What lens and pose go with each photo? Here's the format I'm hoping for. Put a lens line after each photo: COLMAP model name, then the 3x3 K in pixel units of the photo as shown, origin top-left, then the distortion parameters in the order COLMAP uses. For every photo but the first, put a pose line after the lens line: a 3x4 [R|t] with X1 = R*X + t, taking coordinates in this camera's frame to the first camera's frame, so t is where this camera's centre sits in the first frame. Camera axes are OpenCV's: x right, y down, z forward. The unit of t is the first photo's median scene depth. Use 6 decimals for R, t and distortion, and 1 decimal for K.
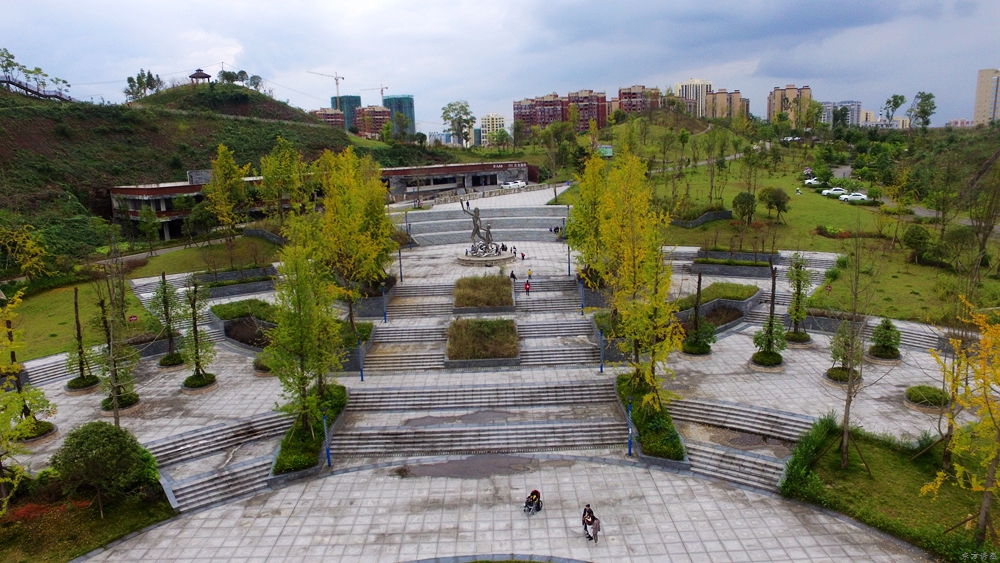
lens RADIAL K [[673.3, 0, 500.0], [0, 673.3, 281.5], [0, 0, 1]] dist [-0.131784, 0.100383]
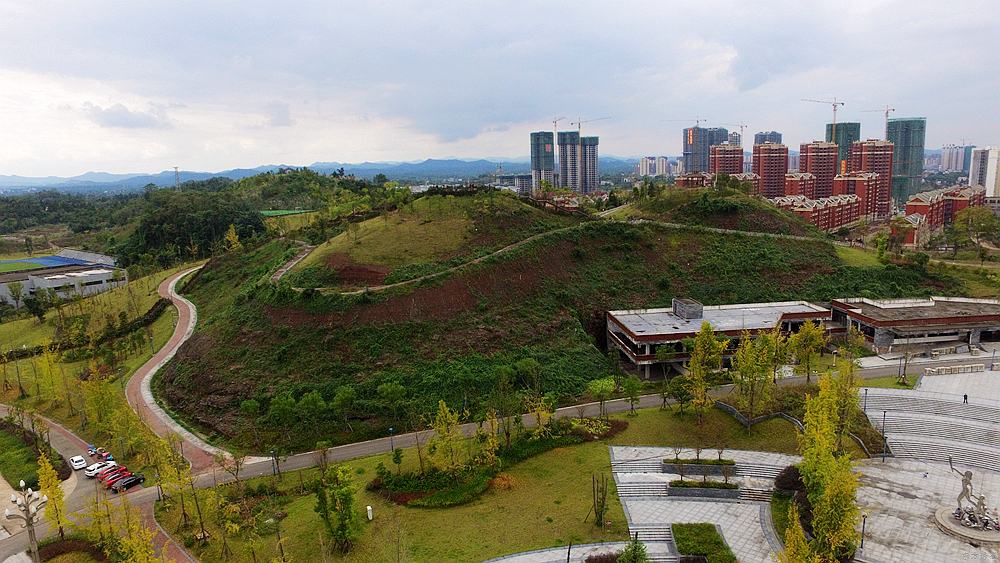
lens RADIAL K [[673.3, 0, 500.0], [0, 673.3, 281.5], [0, 0, 1]] dist [-0.131784, 0.100383]
pose [[0.768873, 0.127131, -0.626635, -0.006236], [-0.130455, 0.990610, 0.040907, -0.203715], [0.625952, 0.050295, 0.778238, -0.045566]]
